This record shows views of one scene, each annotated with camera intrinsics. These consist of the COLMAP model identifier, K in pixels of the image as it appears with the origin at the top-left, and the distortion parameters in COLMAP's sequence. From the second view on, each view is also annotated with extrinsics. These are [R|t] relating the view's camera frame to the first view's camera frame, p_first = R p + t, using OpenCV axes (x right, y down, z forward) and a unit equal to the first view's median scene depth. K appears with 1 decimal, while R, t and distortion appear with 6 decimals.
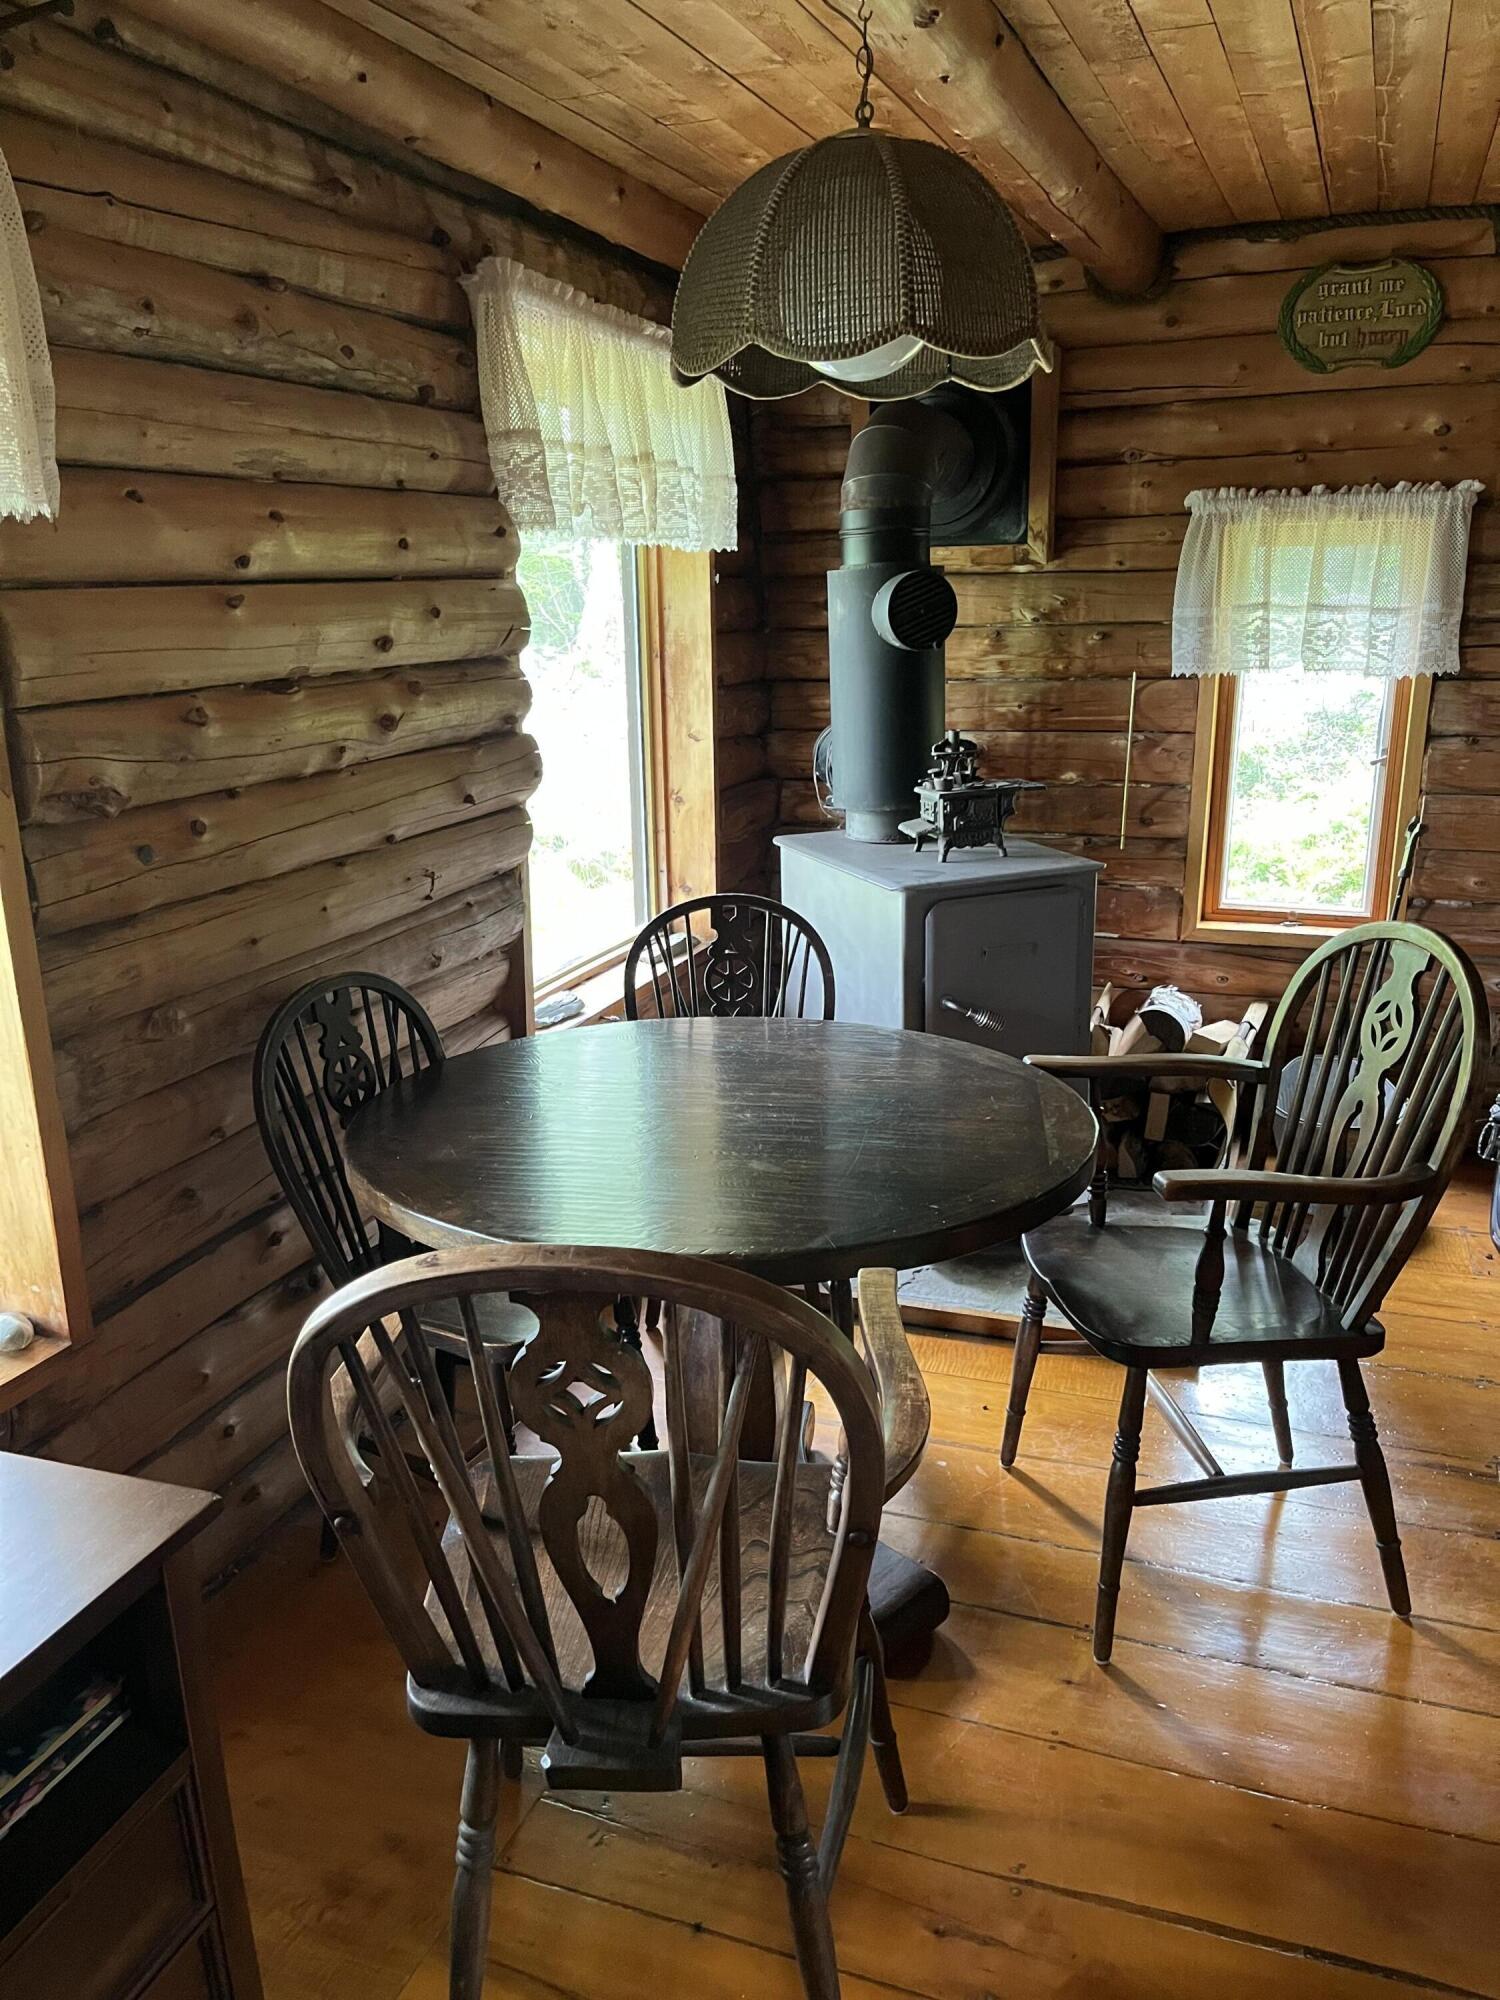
lens RADIAL K [[1513.7, 0, 751.7], [0, 1513.7, 1009.3], [0, 0, 1]] dist [0.043078, -0.044151]
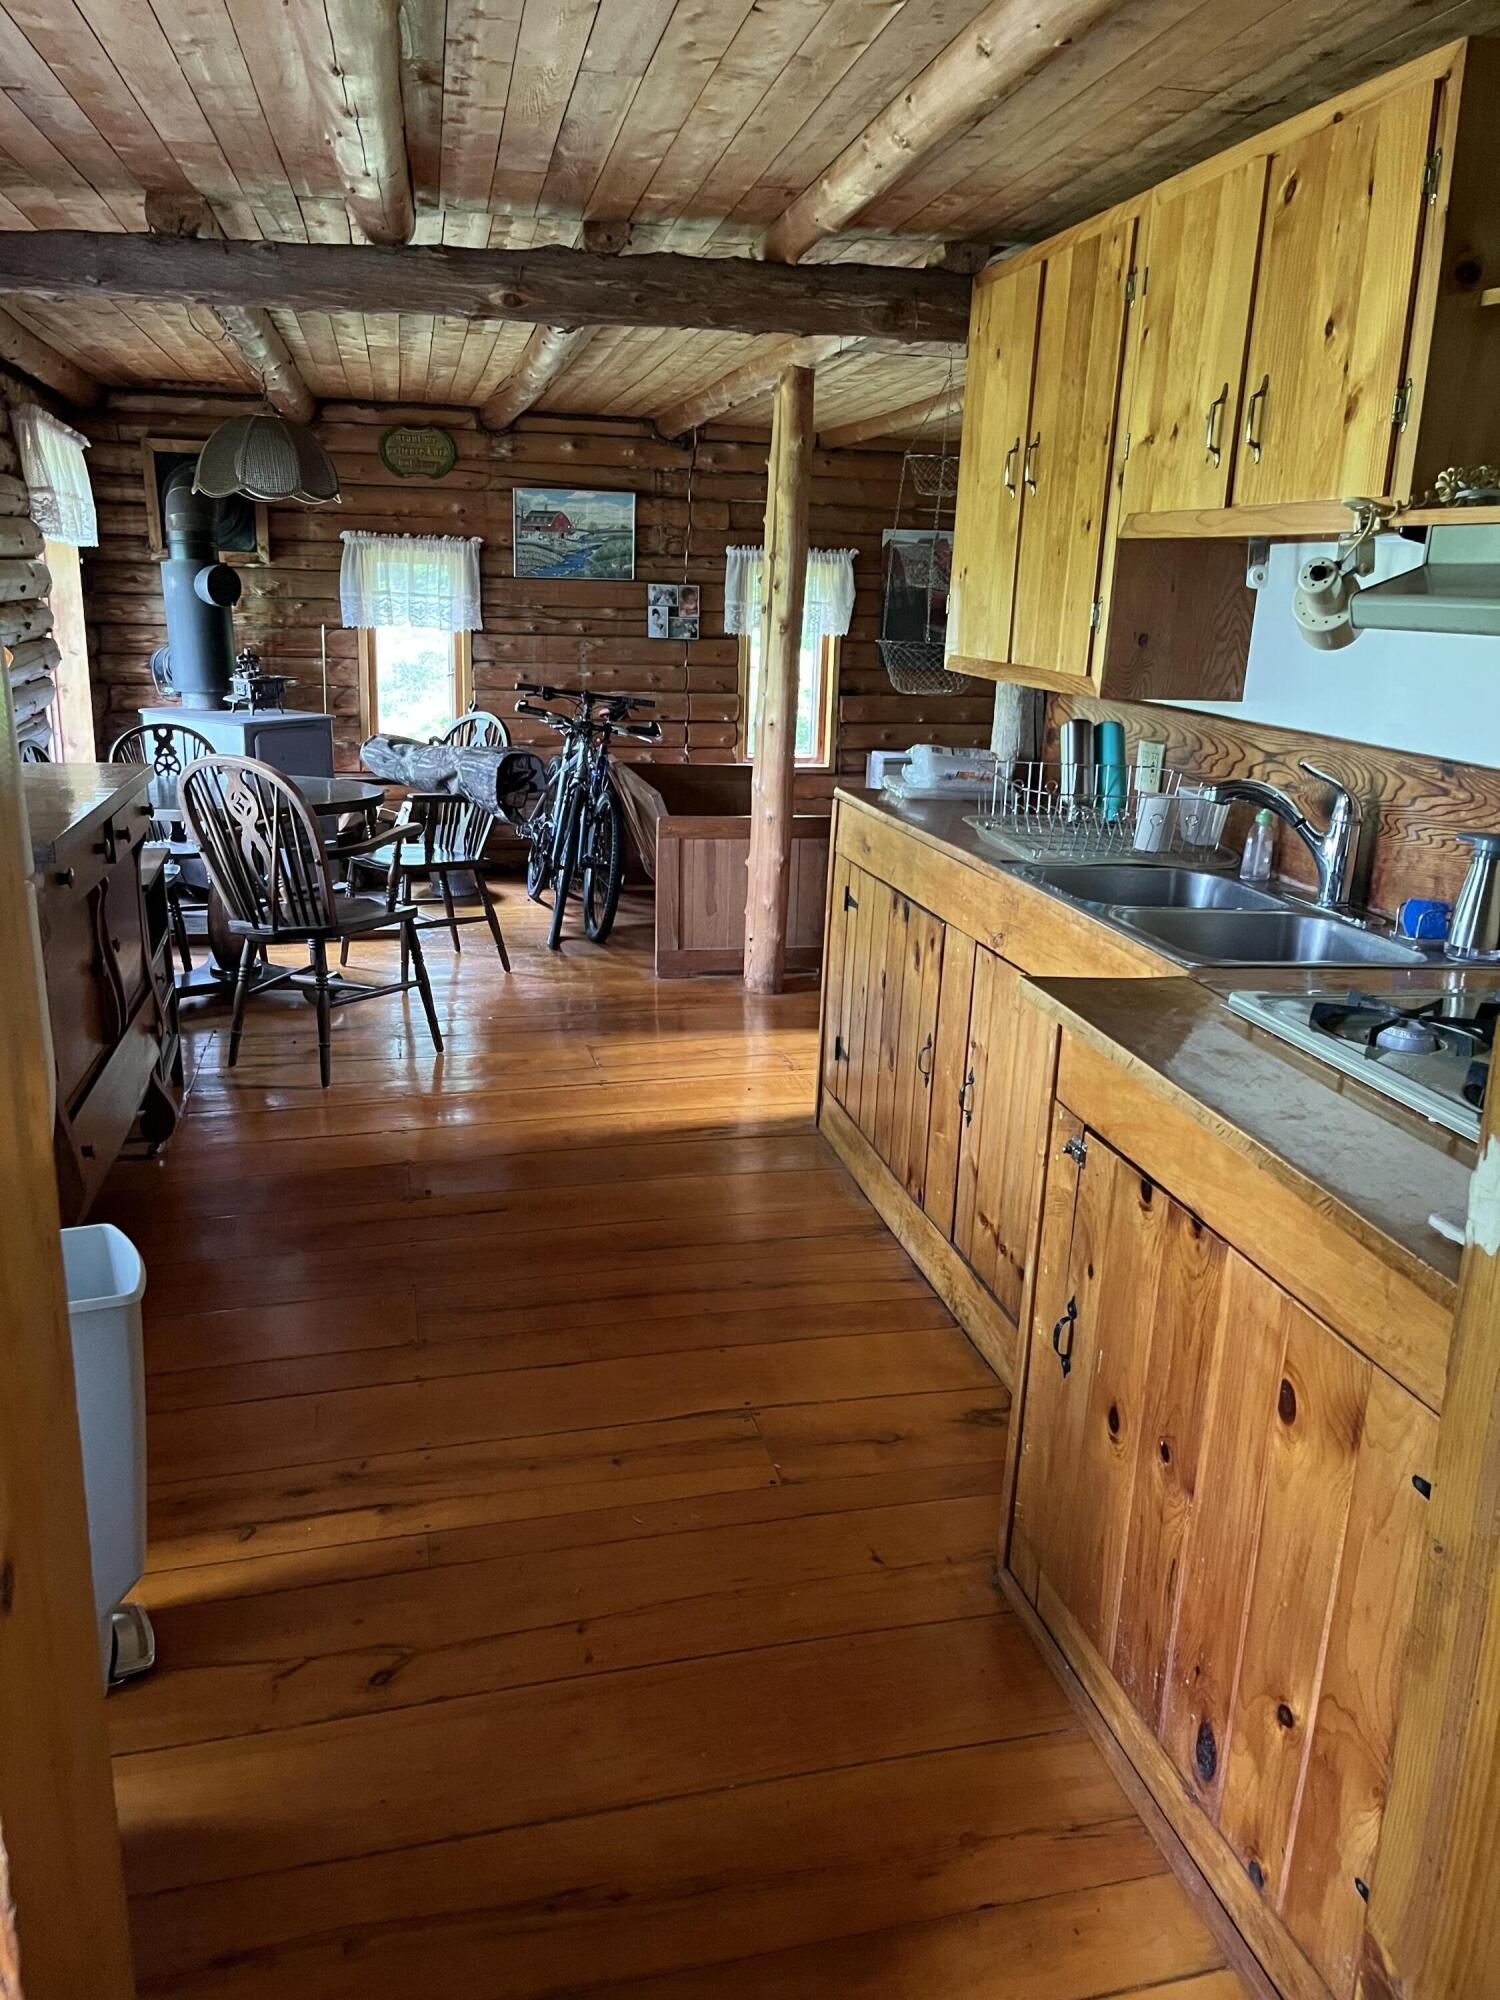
lens RADIAL K [[1513.7, 0, 759.3], [0, 1513.7, 994.0], [0, 0, 1]] dist [0.043078, -0.044151]
pose [[0.820219, -0.106235, 0.562099, -0.430861], [0.109232, 0.993611, 0.028396, 0.247916], [-0.561525, 0.038108, 0.826582, -0.876553]]
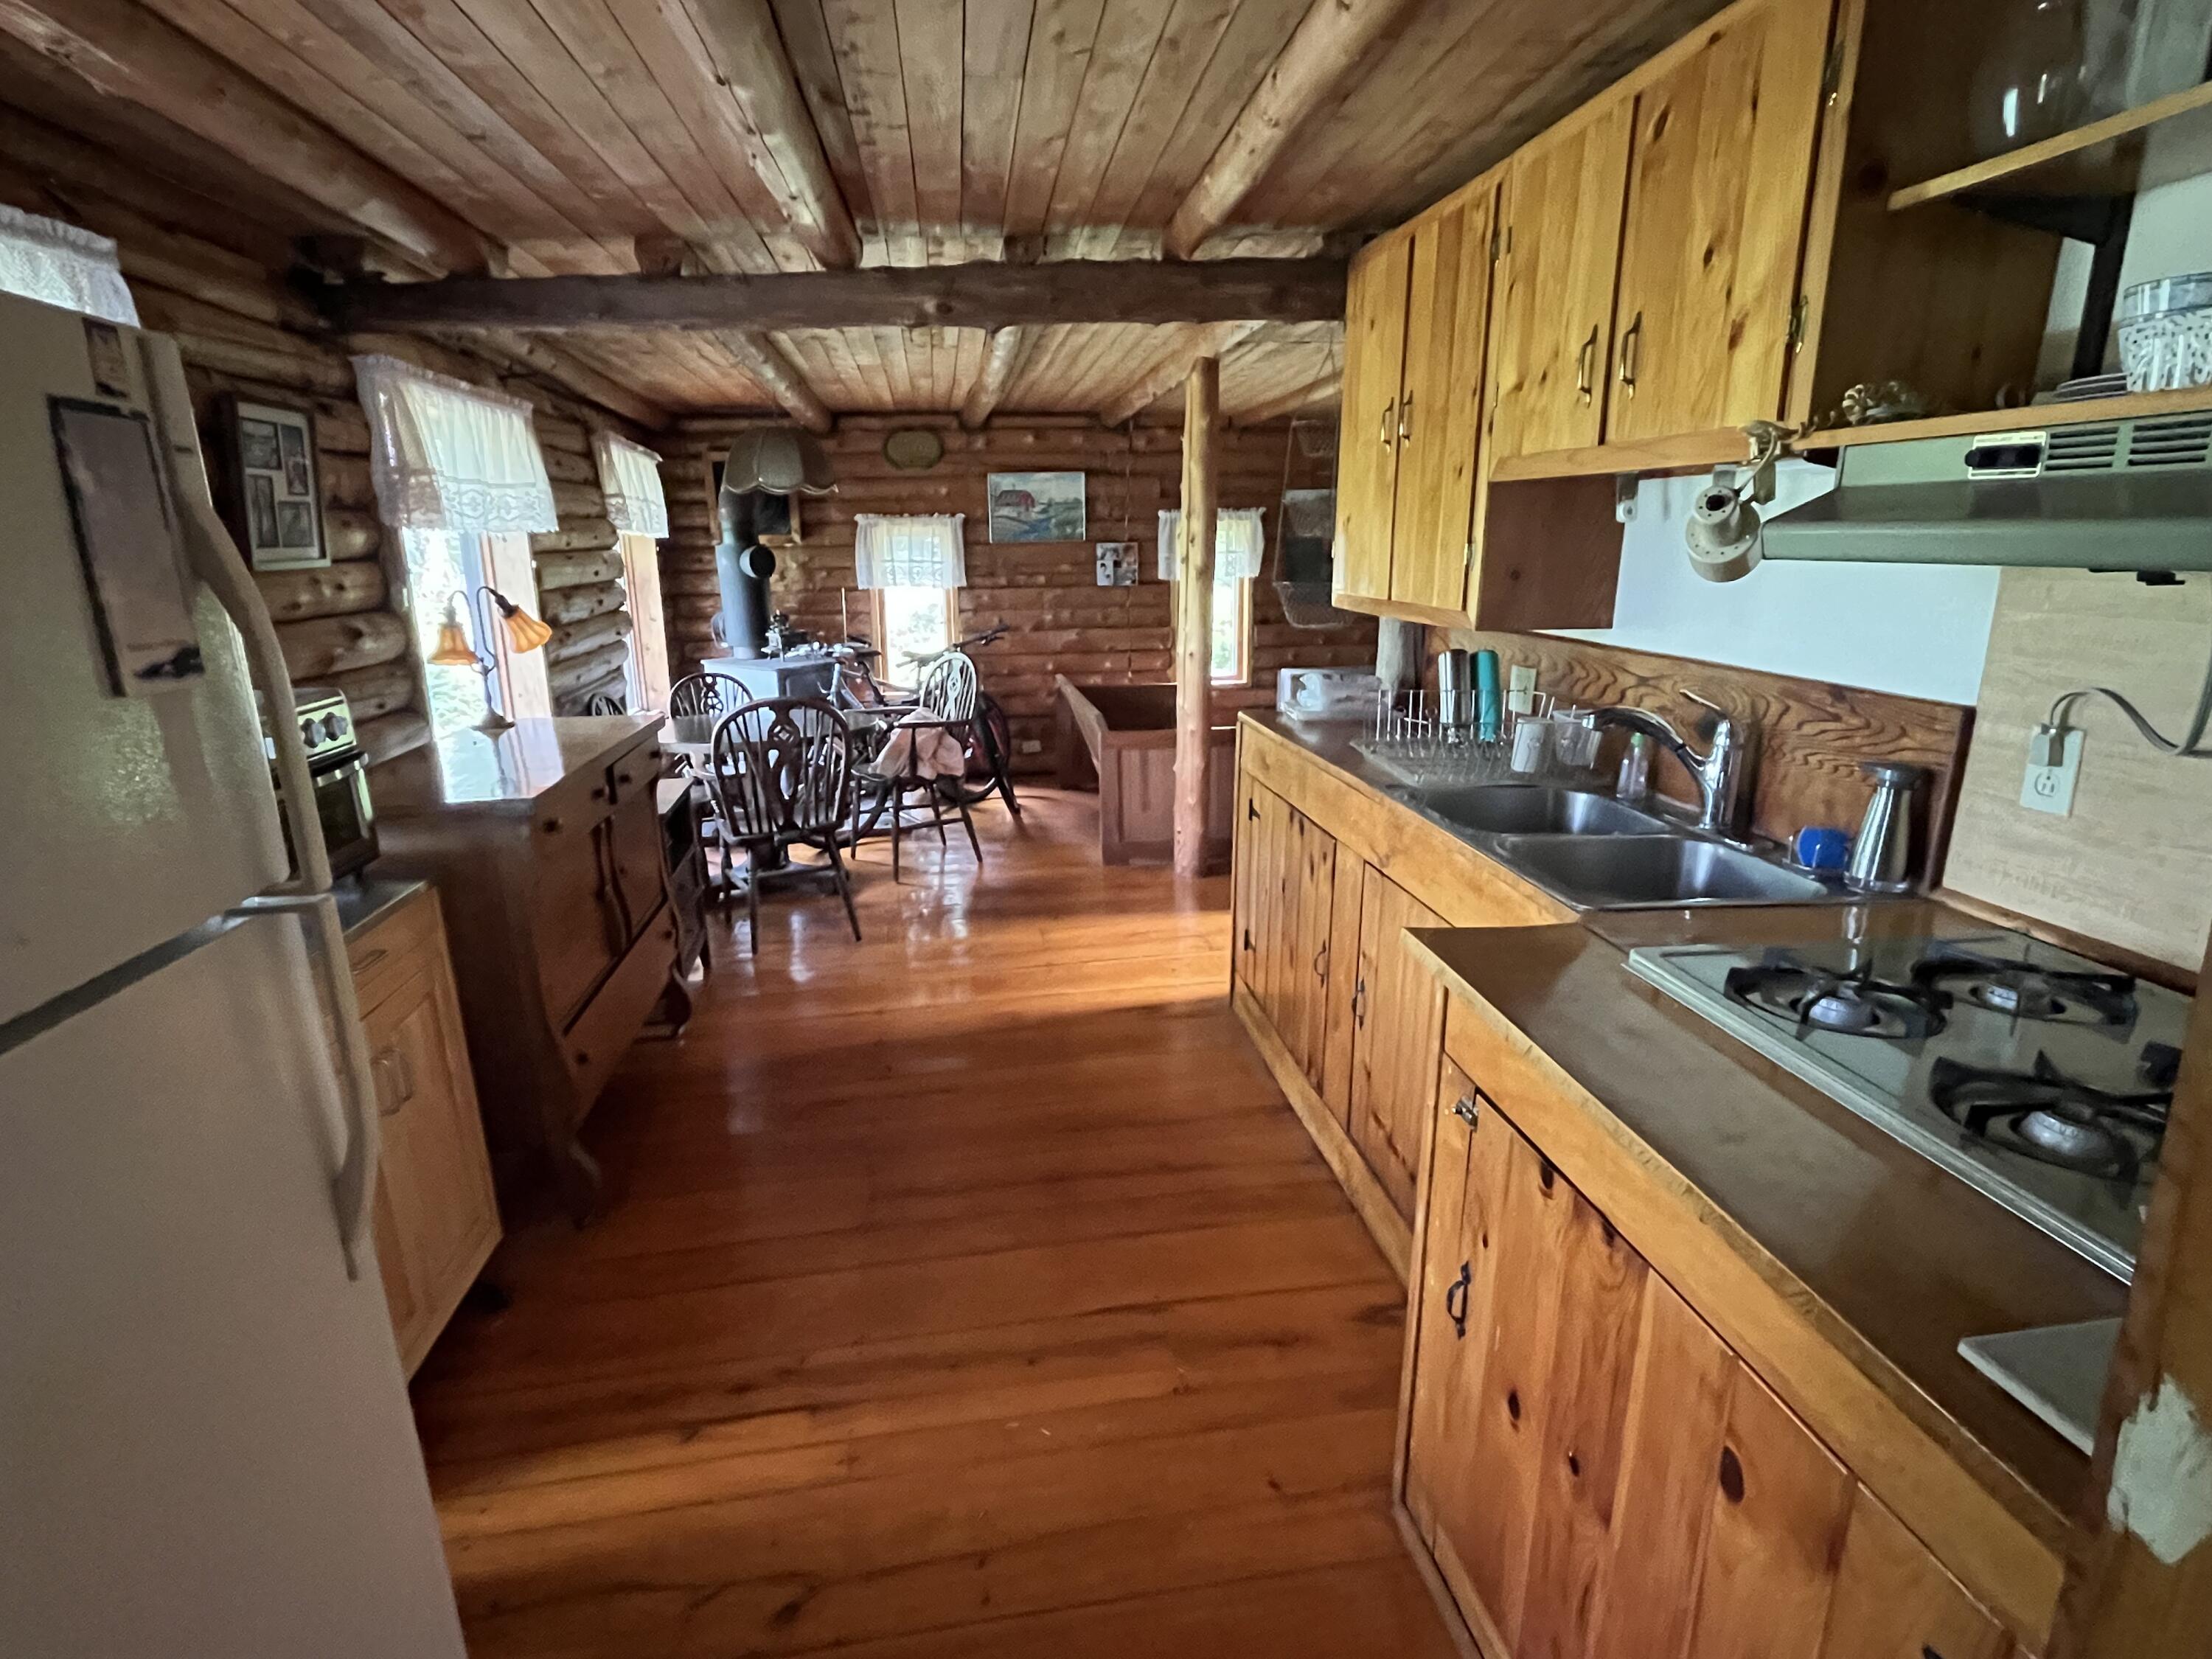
lens RADIAL K [[1135.3, 0, 1089.9], [0, 1135.3, 836.5], [0, 0, 1]] dist [-0.004885, 0.001789]
pose [[0.872373, -0.119443, 0.474024, -0.318418], [0.131926, 0.991235, 0.006976, 0.215313], [-0.470702, 0.056451, 0.880484, -0.770644]]
